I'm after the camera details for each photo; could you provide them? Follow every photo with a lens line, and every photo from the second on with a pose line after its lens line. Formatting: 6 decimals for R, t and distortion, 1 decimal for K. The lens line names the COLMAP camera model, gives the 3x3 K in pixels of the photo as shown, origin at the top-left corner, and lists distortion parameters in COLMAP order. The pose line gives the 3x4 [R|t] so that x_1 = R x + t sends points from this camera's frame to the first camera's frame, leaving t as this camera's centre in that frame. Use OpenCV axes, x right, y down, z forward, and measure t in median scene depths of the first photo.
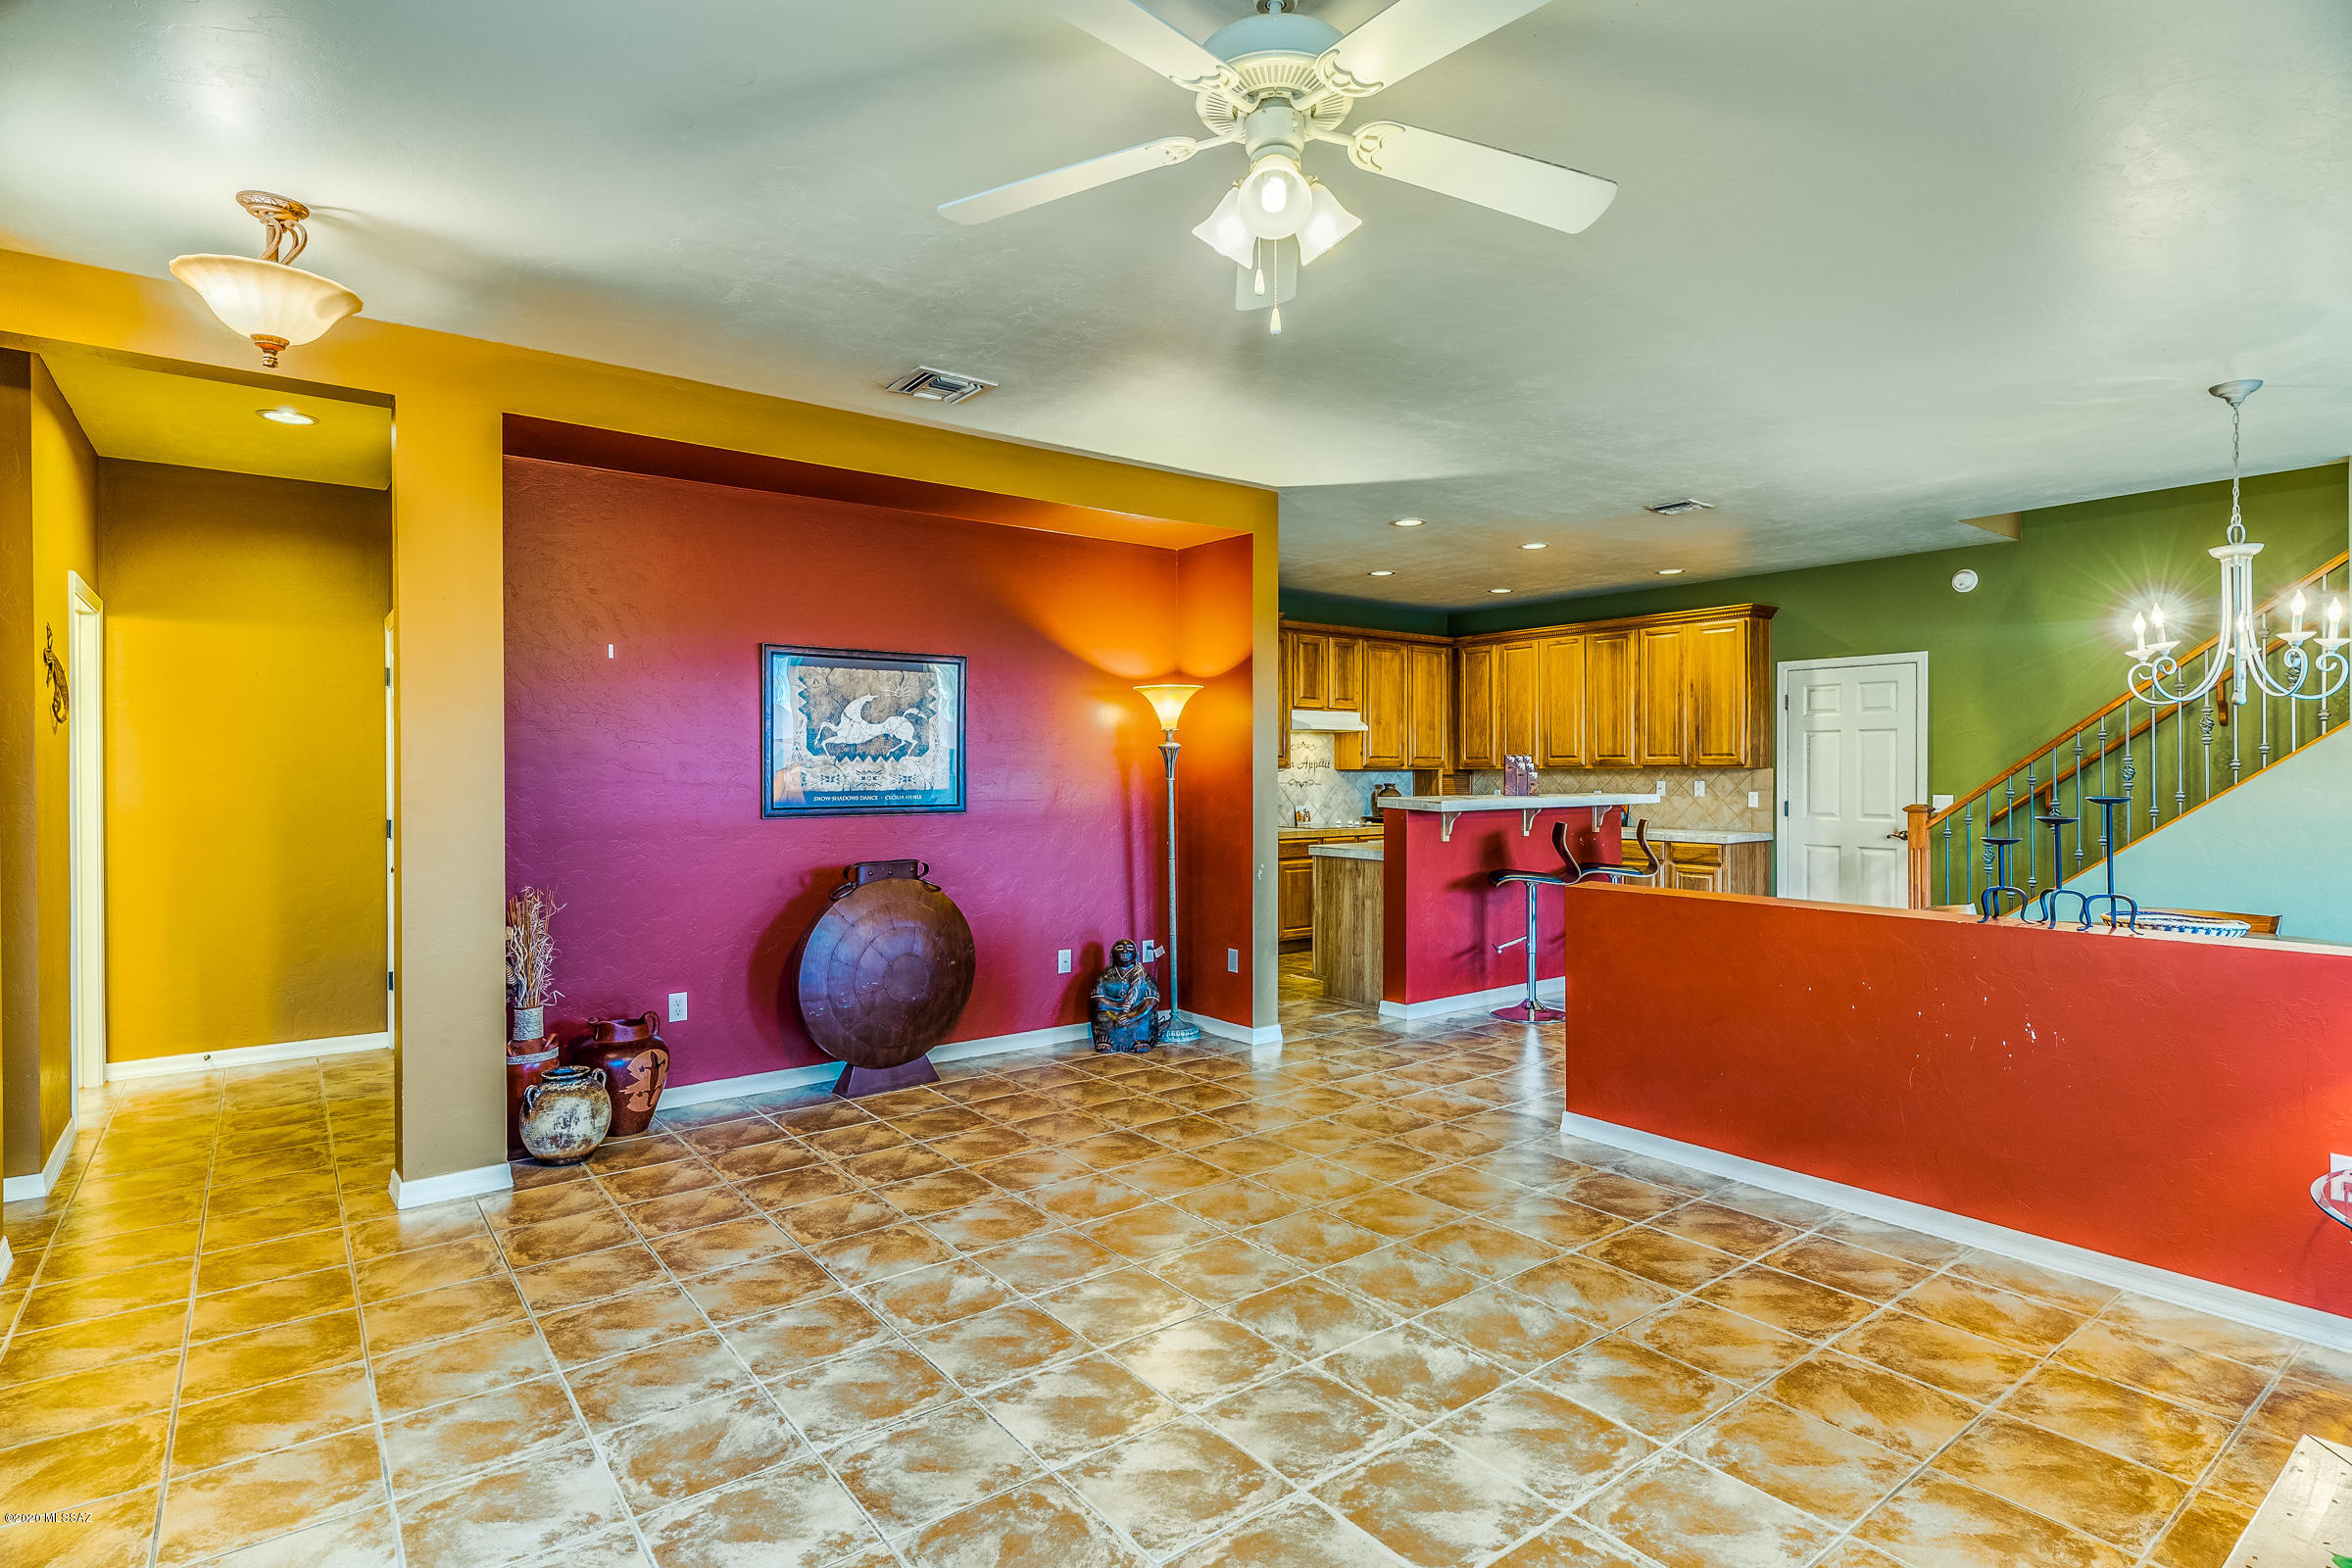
lens RADIAL K [[1189.5, 0, 1177.9], [0, 1189.5, 782.2], [0, 0, 1]] dist [0.002404, 0.001986]
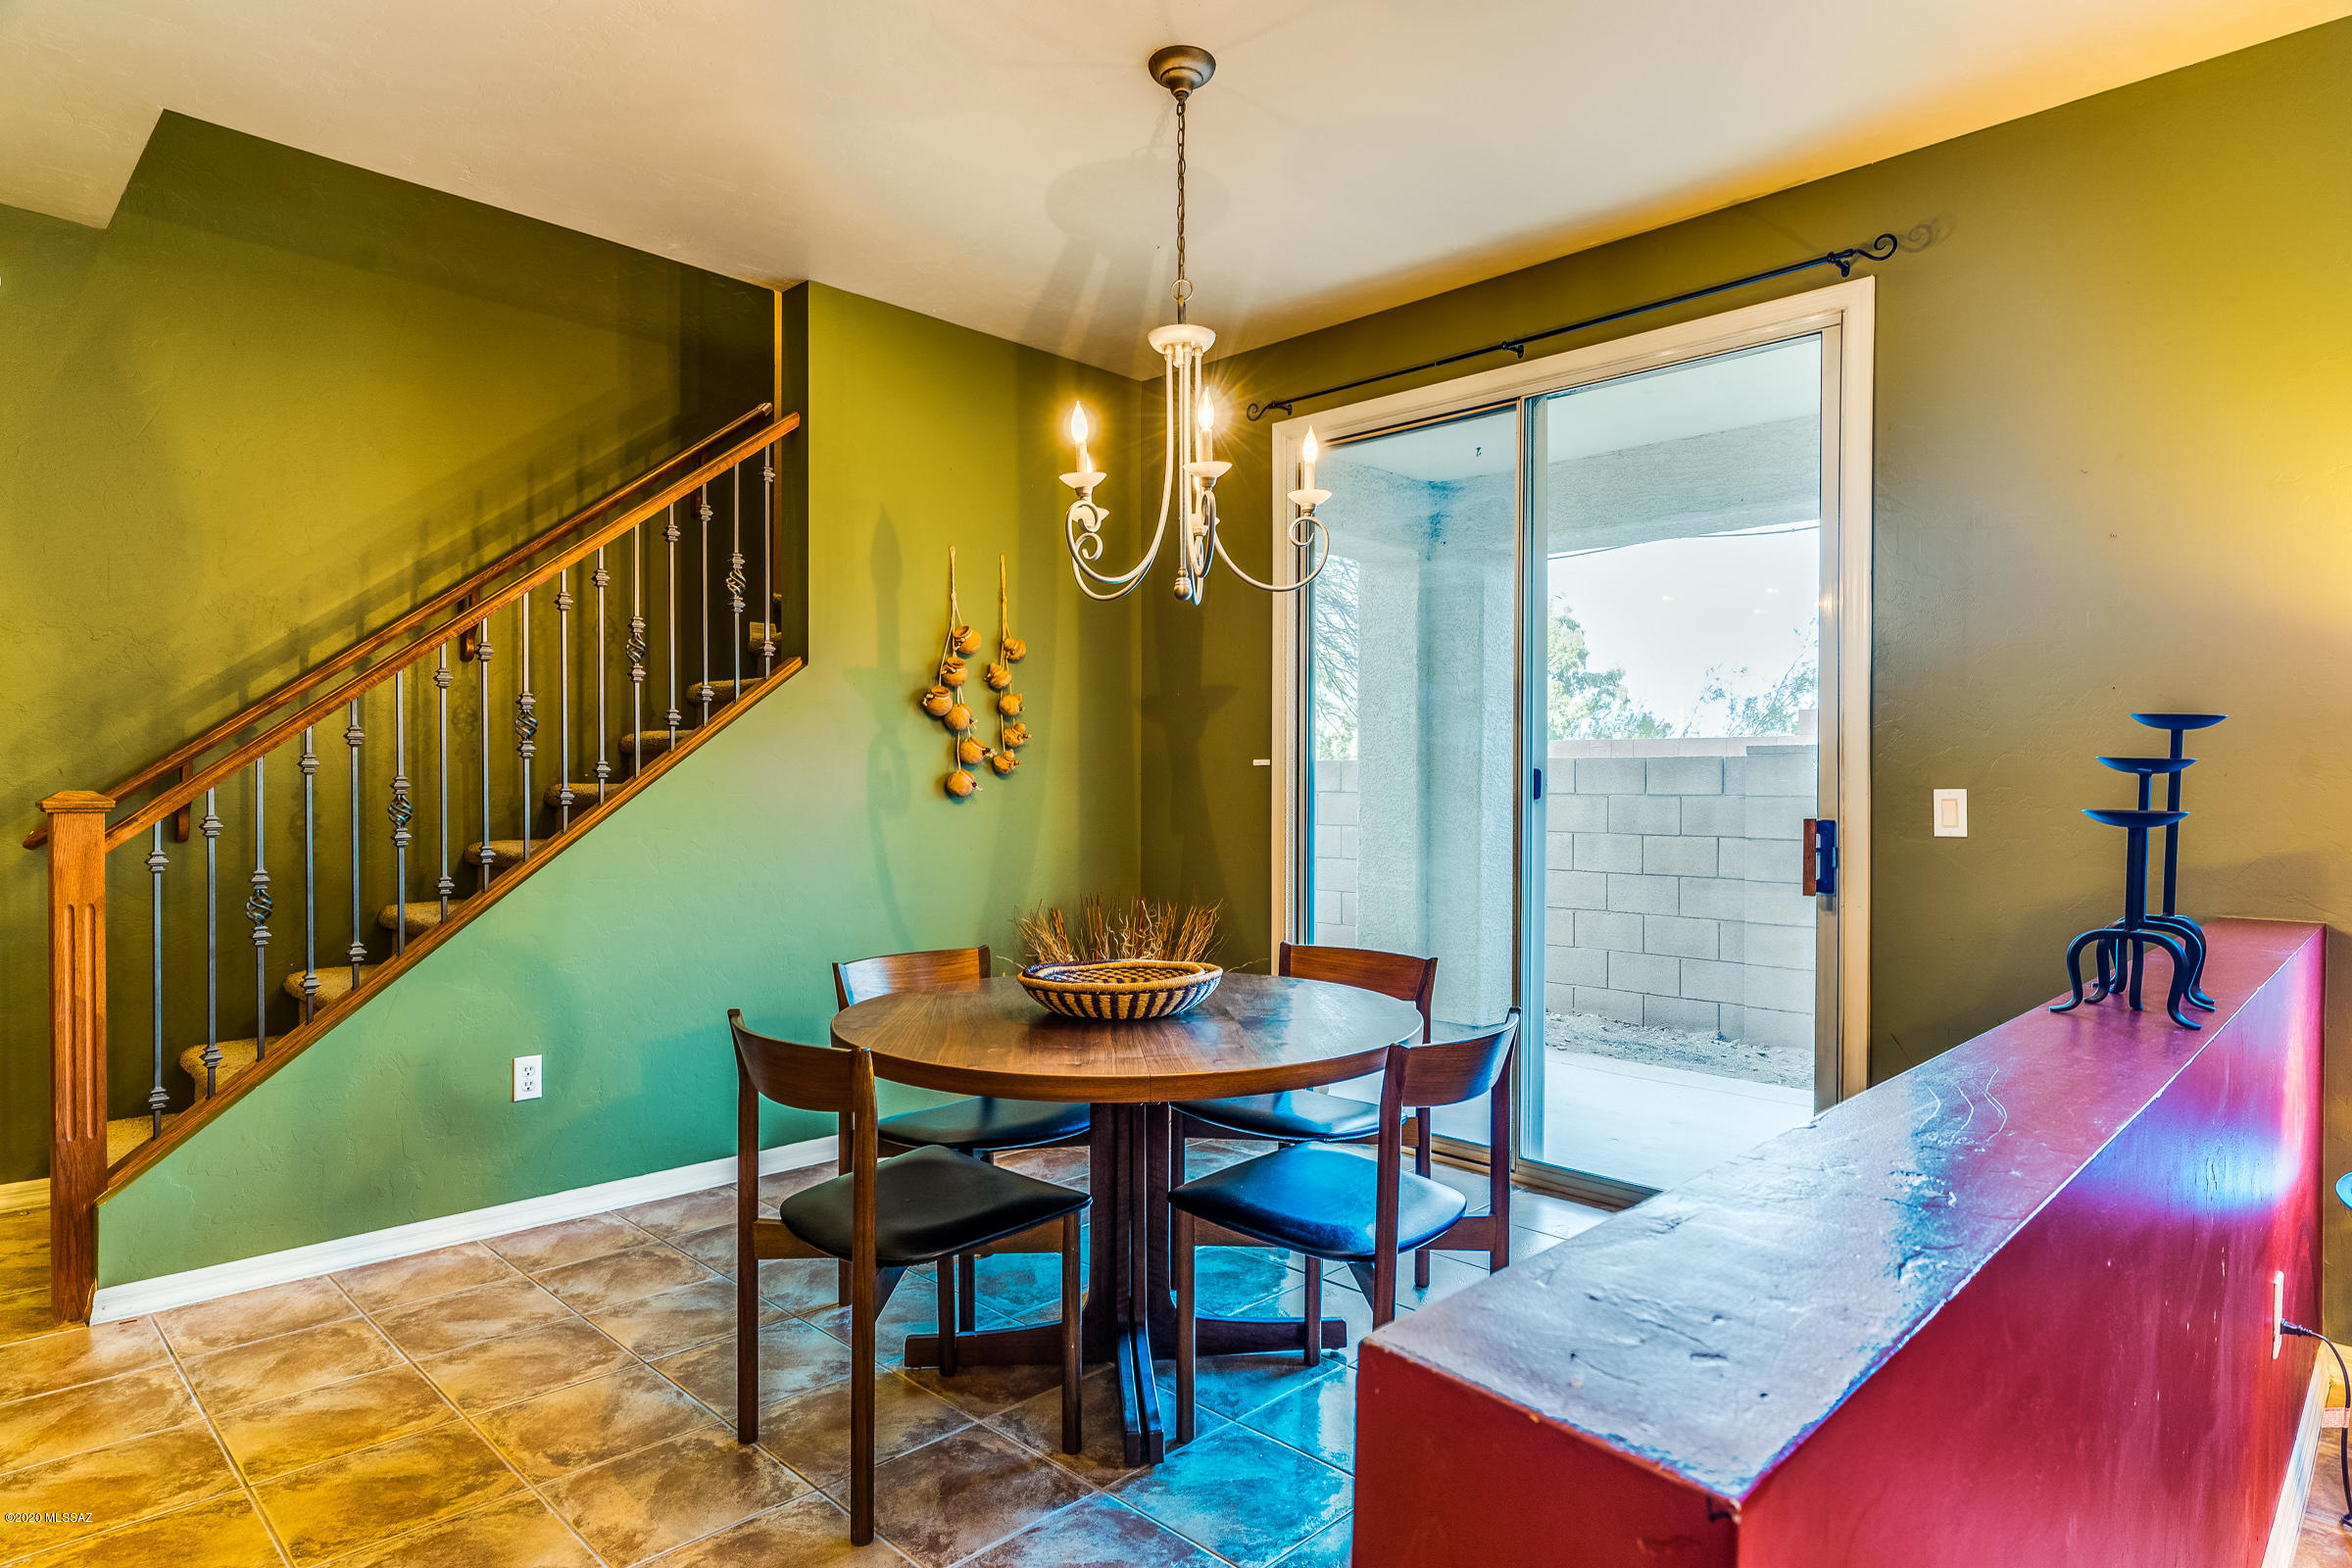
lens RADIAL K [[1304.5, 0, 1172.9], [0, 1304.5, 788.2], [0, 0, 1]] dist [-0.008690, 0.001613]
pose [[-0.141062, -0.000688, 0.990000, 0.188778], [0.006783, 0.999976, 0.001661, 0.023188], [-0.989977, 0.006949, -0.141054, 0.868945]]
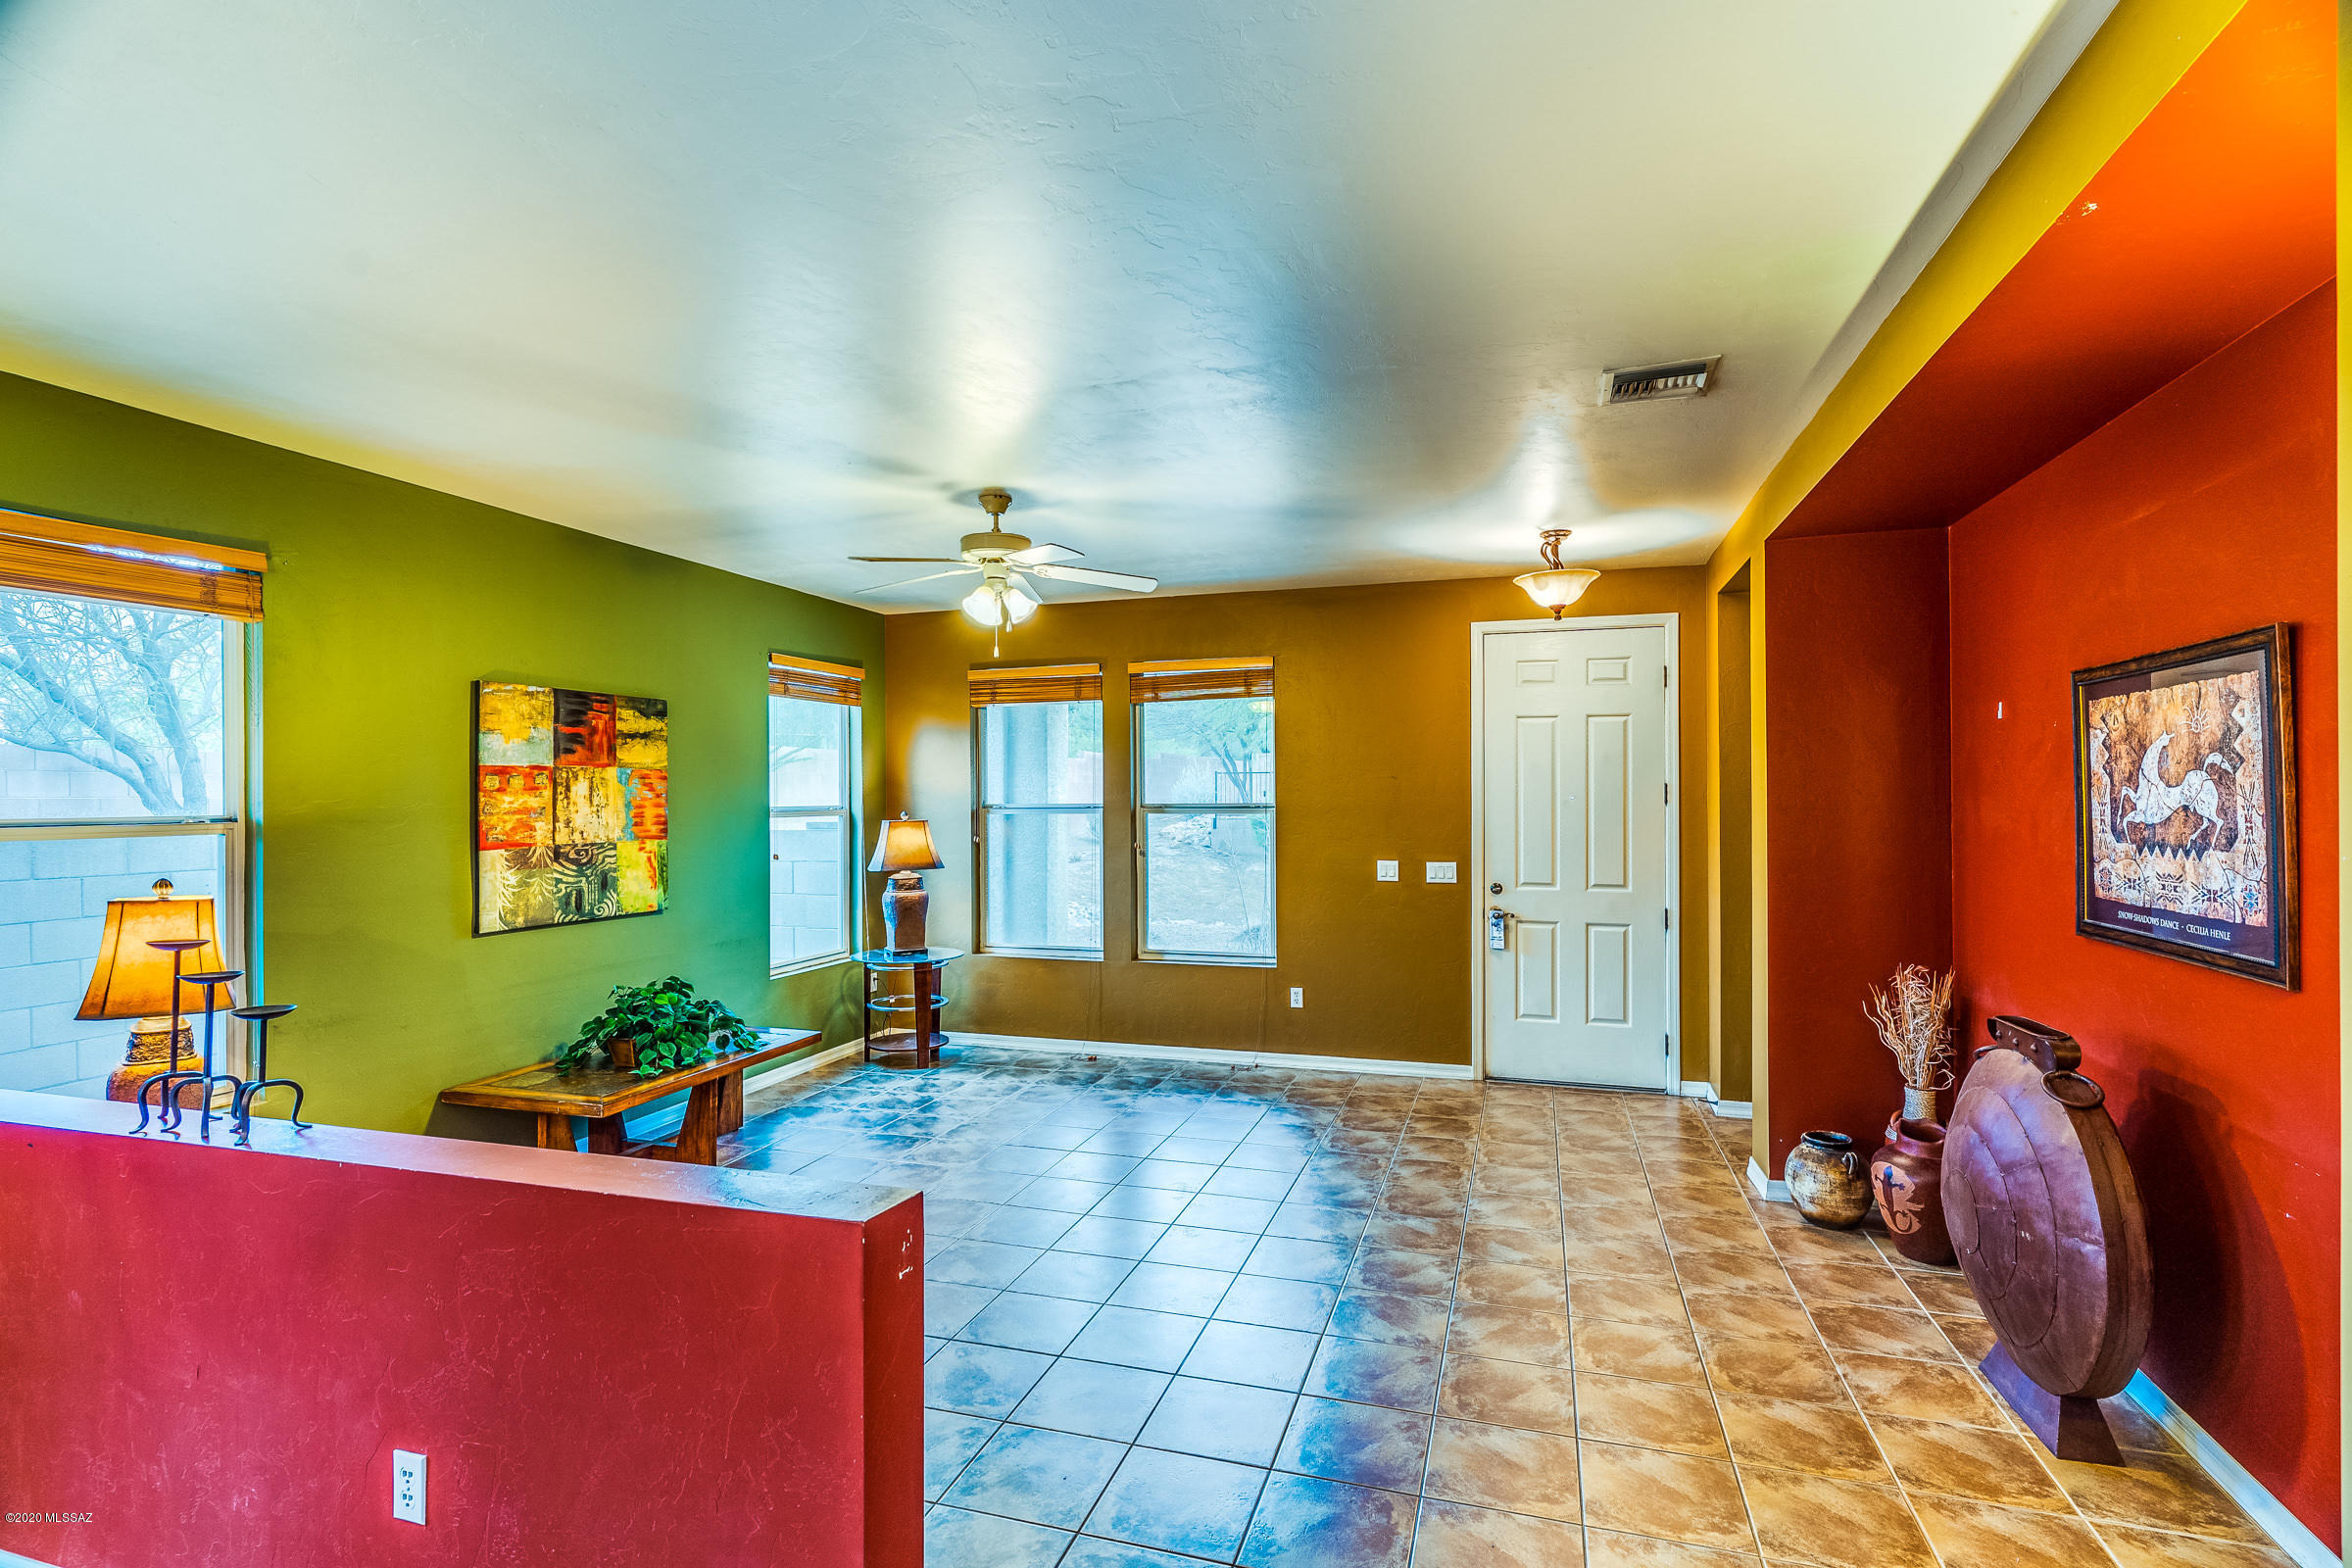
lens RADIAL K [[1127.5, 0, 1172.3], [0, 1127.5, 794.8], [0, 0, 1]] dist [0.003808, 0.000137]
pose [[-0.821749, 0.004434, -0.569832, 0.395768], [0.000255, 0.999972, 0.007413, -0.048303], [0.569850, 0.005947, -0.821727, 1.133585]]
